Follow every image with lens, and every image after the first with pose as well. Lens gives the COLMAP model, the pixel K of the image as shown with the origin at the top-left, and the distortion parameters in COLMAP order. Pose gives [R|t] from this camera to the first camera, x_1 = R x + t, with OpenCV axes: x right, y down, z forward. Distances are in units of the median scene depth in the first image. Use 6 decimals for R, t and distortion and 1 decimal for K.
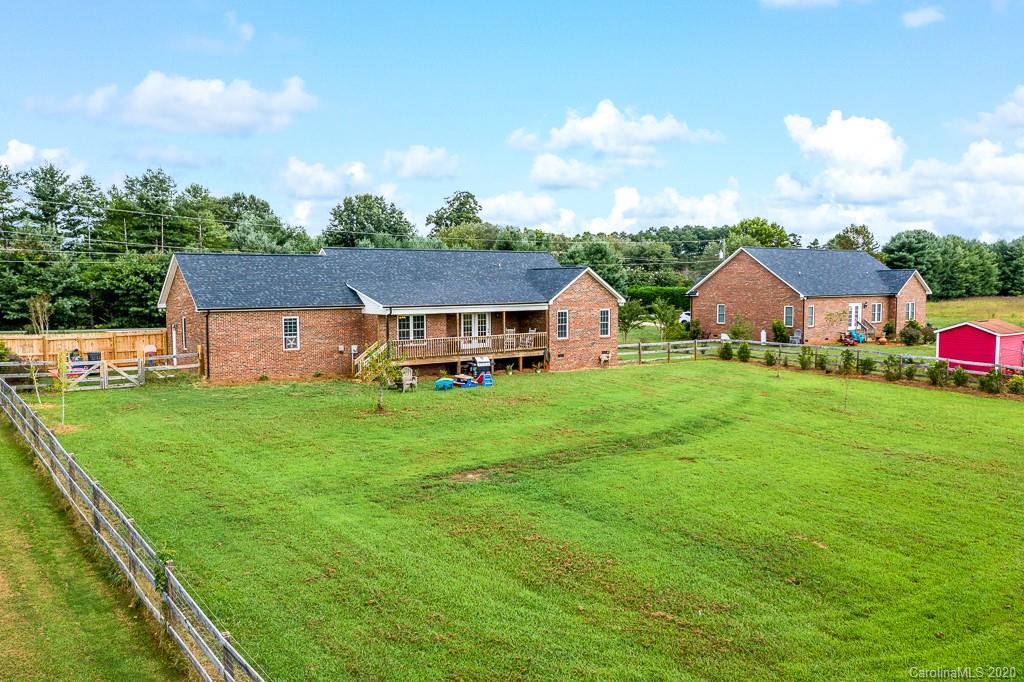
lens RADIAL K [[759.2, 0, 512.0], [0, 759.2, 341.0], [0, 0, 1]] dist [0.001719, 0.001586]
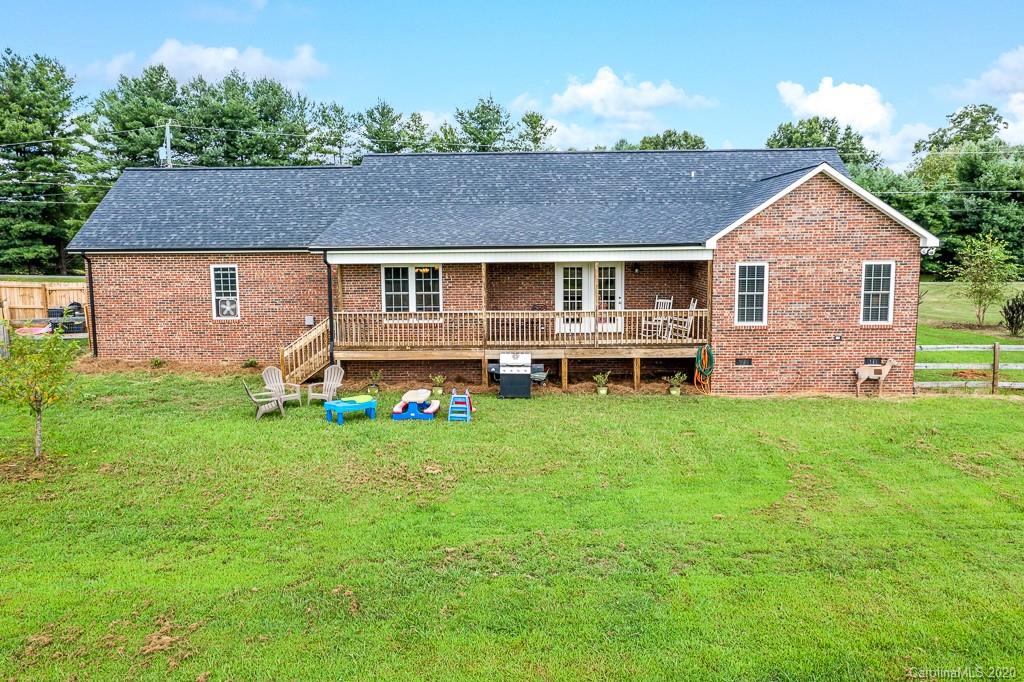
lens RADIAL K [[798.1, 0, 512.0], [0, 798.1, 341.0], [0, 0, 1]] dist [-0.000232, 0.010073]
pose [[0.802141, 0.072071, -0.592770, 0.246196], [-0.039771, 0.996934, 0.067393, -0.020642], [0.595809, -0.030484, 0.802547, 0.549778]]
